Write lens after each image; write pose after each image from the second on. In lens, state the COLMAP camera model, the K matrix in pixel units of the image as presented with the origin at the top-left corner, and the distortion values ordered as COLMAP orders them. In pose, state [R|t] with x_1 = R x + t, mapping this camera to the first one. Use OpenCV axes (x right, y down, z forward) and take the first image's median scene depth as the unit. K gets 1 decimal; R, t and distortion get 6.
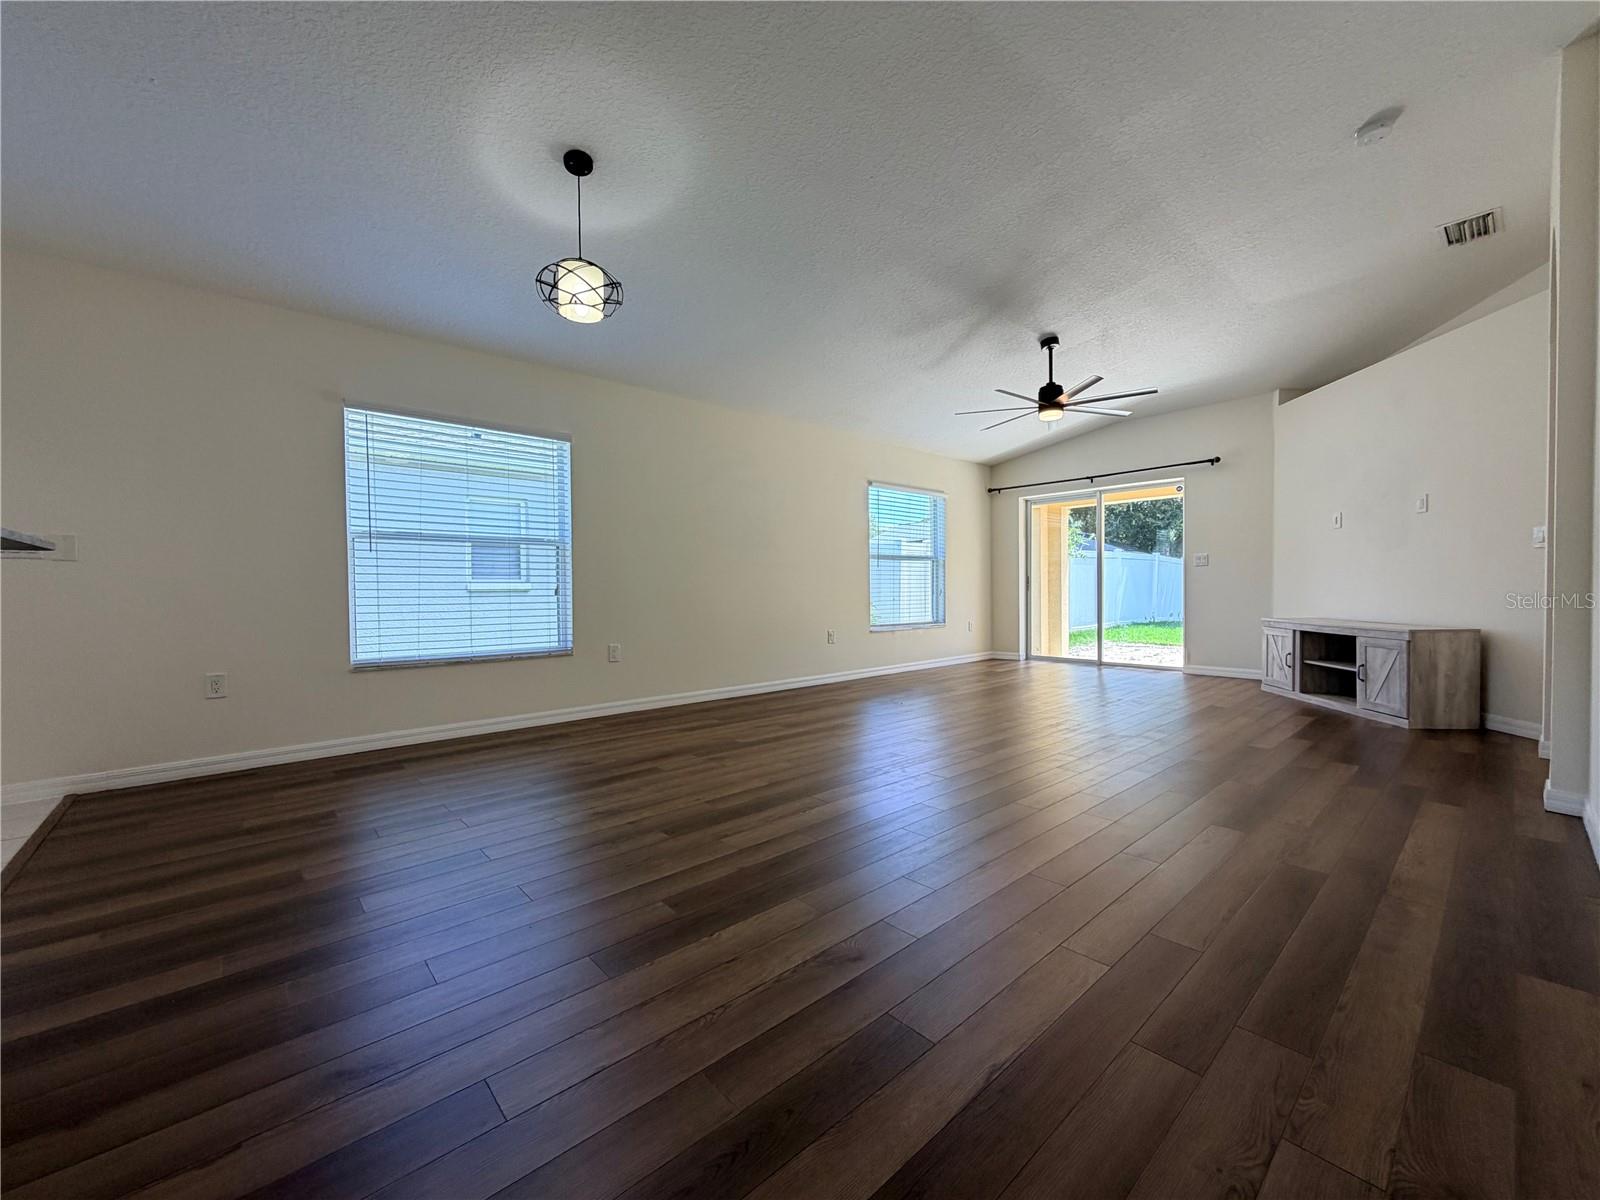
lens RADIAL K [[638.9, 0, 794.0], [0, 638.9, 601.9], [0, 0, 1]] dist [-0.000531, -0.000054]
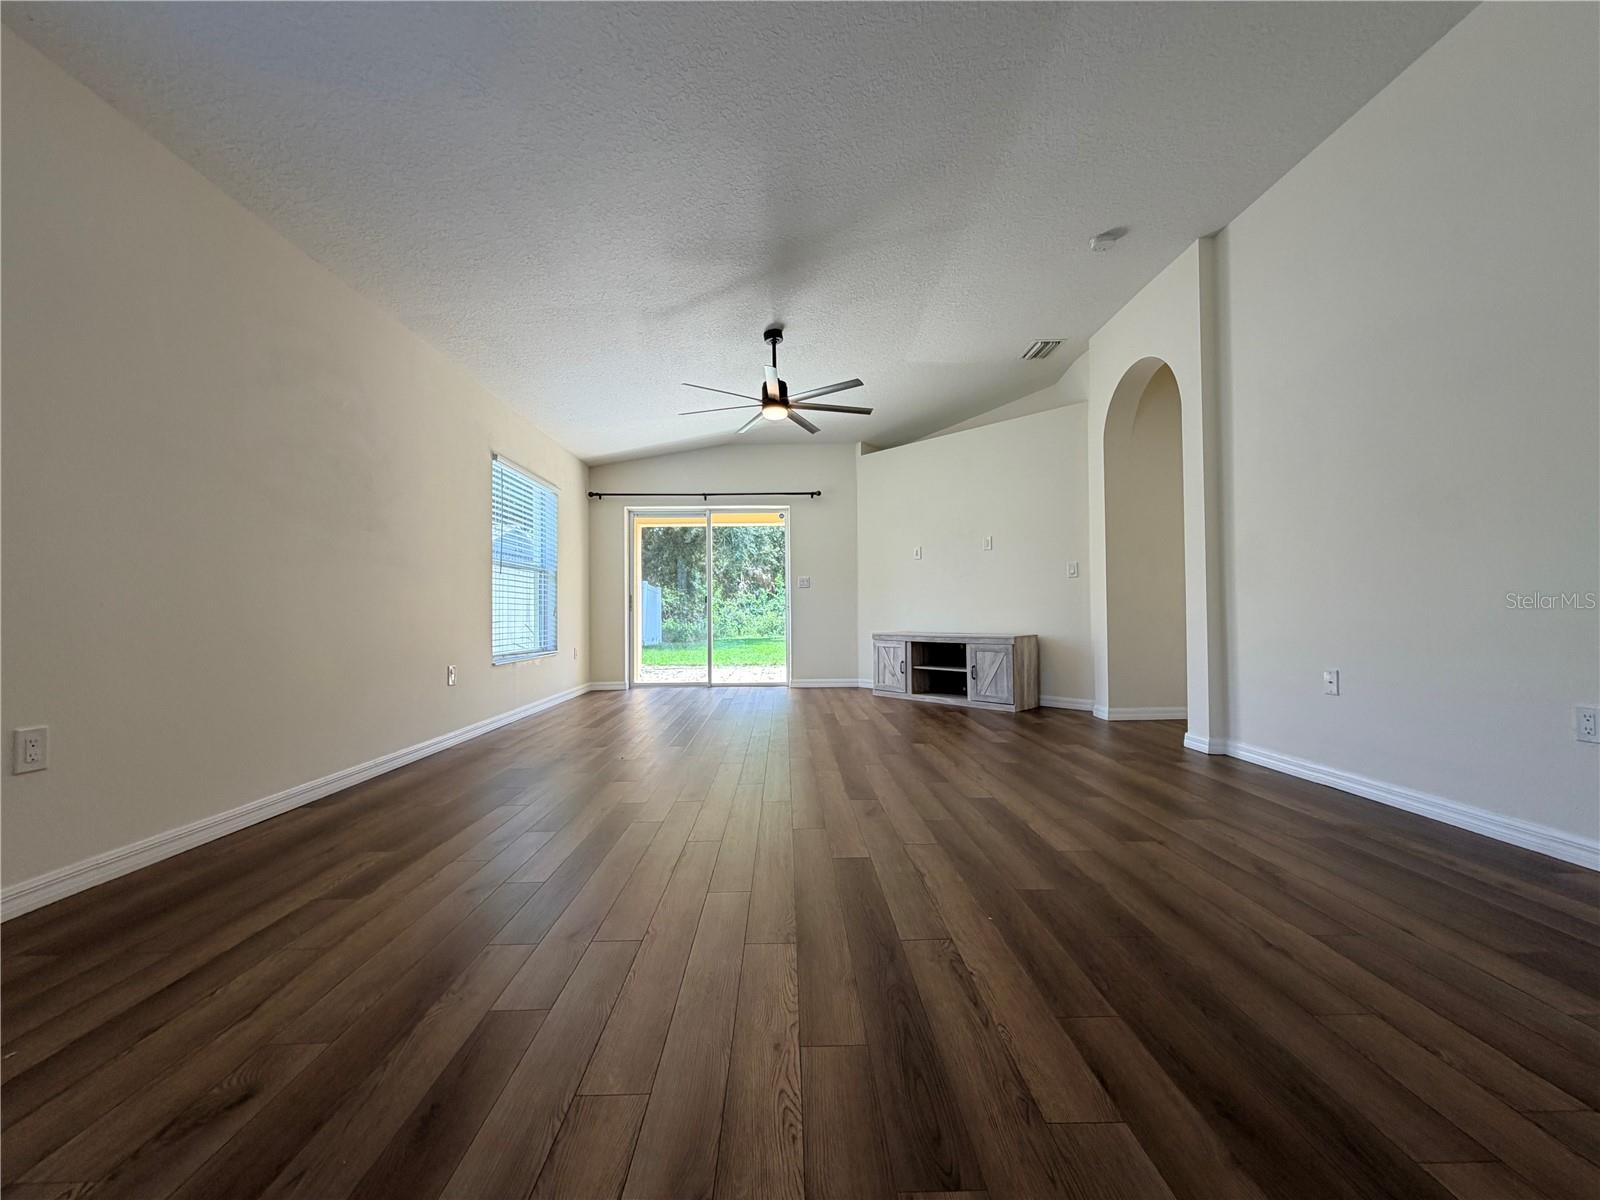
lens RADIAL K [[638.9, 0, 794.0], [0, 638.9, 601.9], [0, 0, 1]] dist [-0.000531, -0.000054]
pose [[0.655377, 0.019497, 0.755050, -0.258826], [0.016142, 0.999077, -0.039809, 0.014218], [-0.755129, 0.038277, 0.654457, 0.380109]]
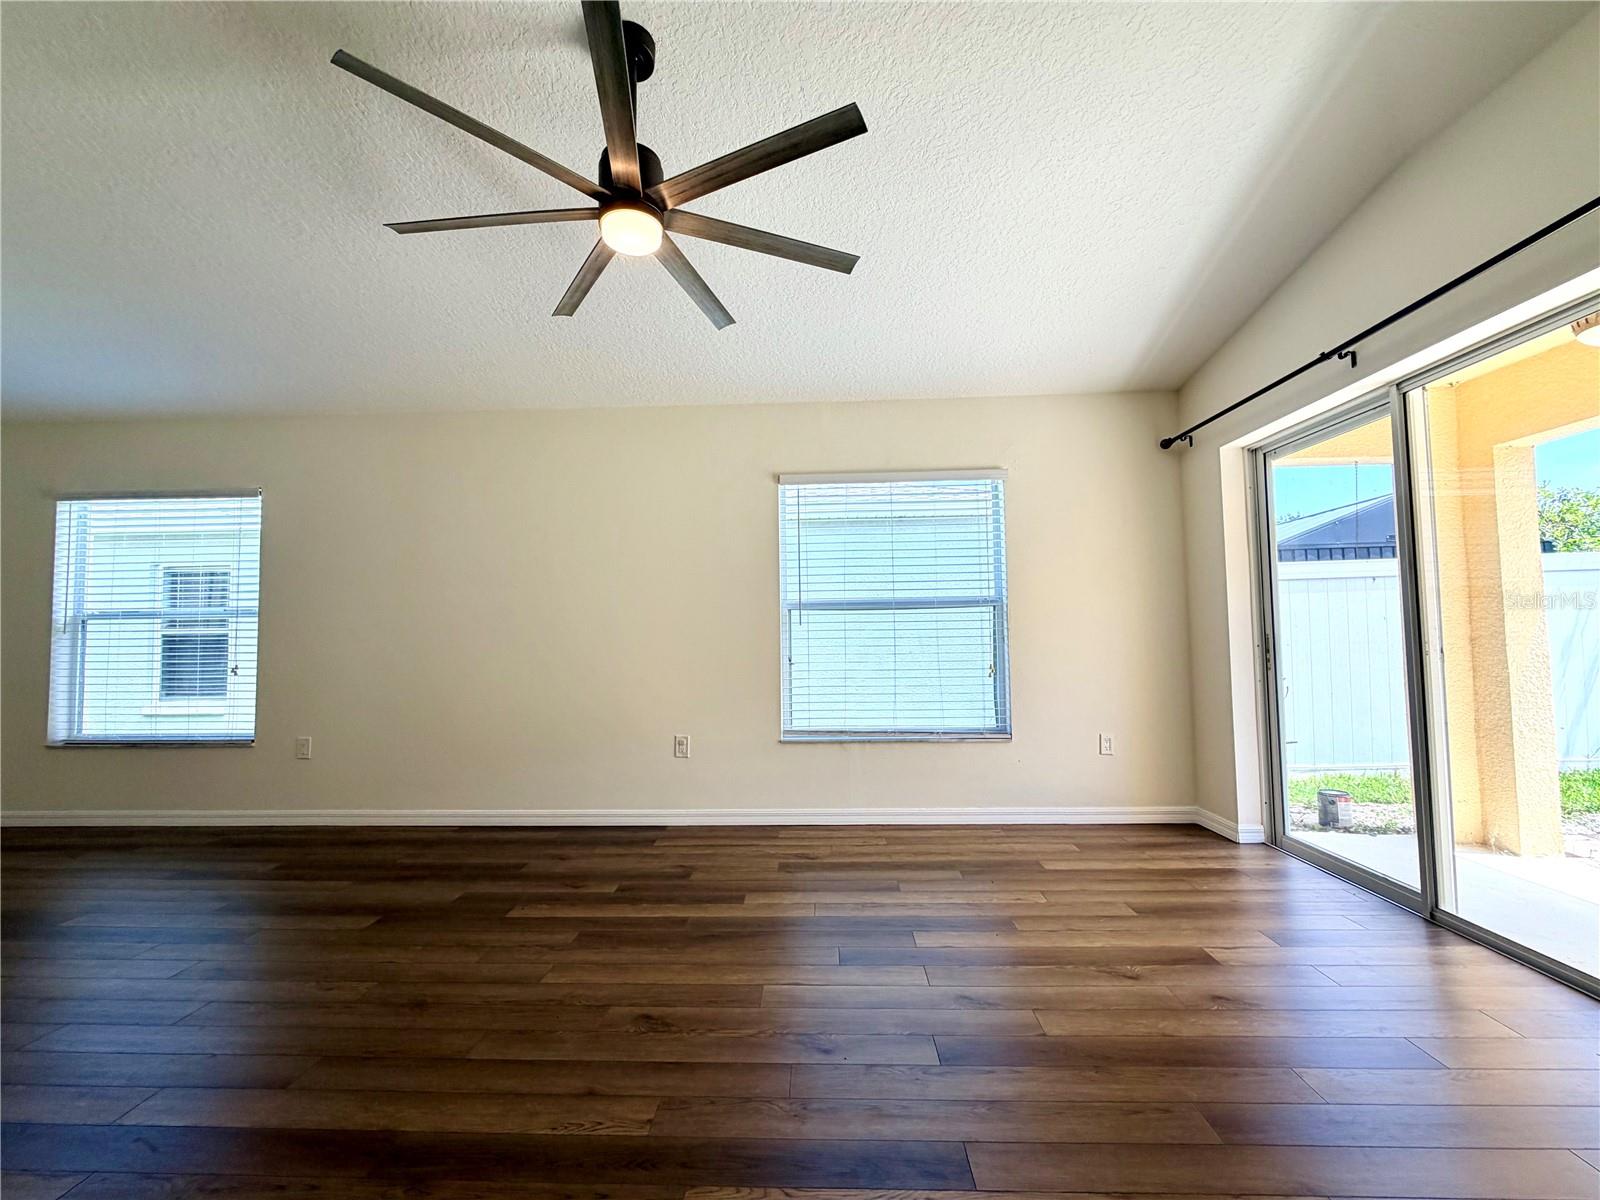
lens RADIAL K [[652.9, 0, 781.7], [0, 652.9, 601.9], [0, 0, 1]] dist [0.006873, -0.004002]
pose [[0.716629, -0.038362, -0.696399, 0.685193], [-0.005942, 0.998114, -0.061097, -0.052862], [0.697430, 0.047922, 0.715049, 0.773737]]
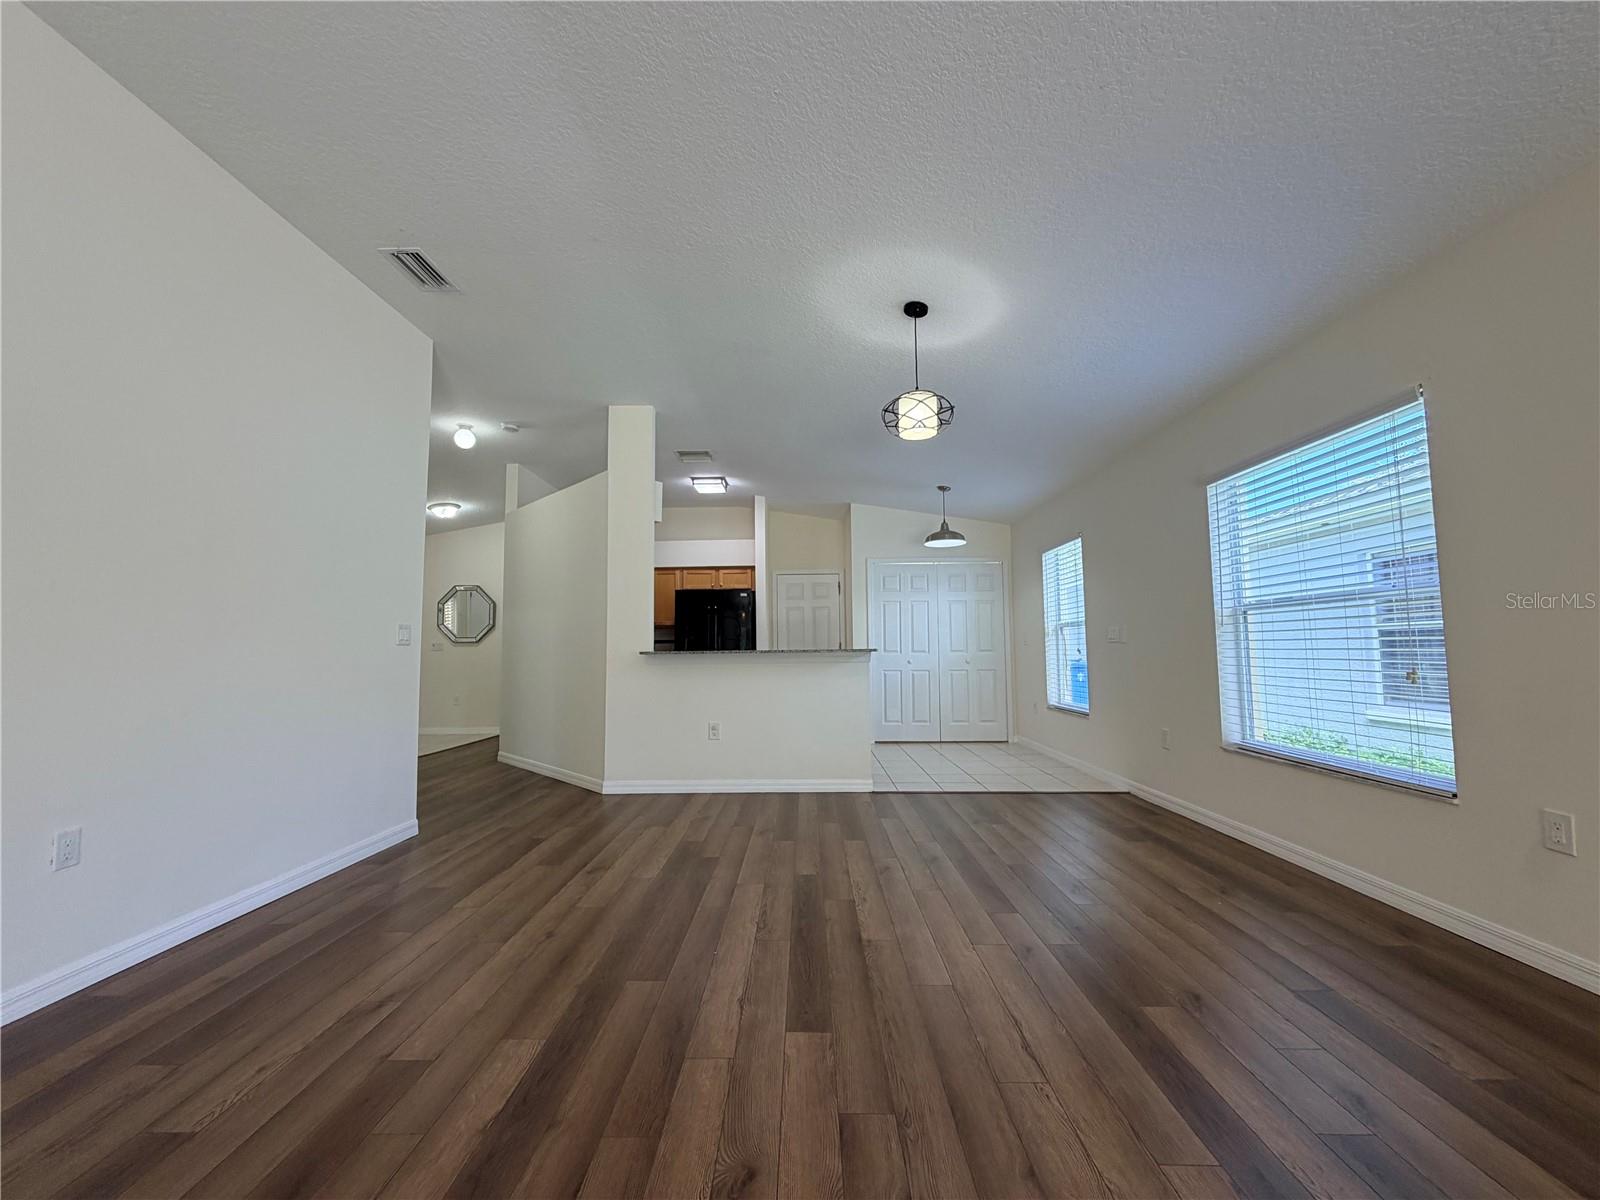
lens RADIAL K [[638.9, 0, 794.0], [0, 638.9, 601.9], [0, 0, 1]] dist [-0.000531, -0.000054]
pose [[-0.680305, -0.039821, -0.731846, 0.350616], [0.002860, 0.998371, -0.056981, -0.045470], [0.732923, -0.040858, -0.679083, 0.868374]]
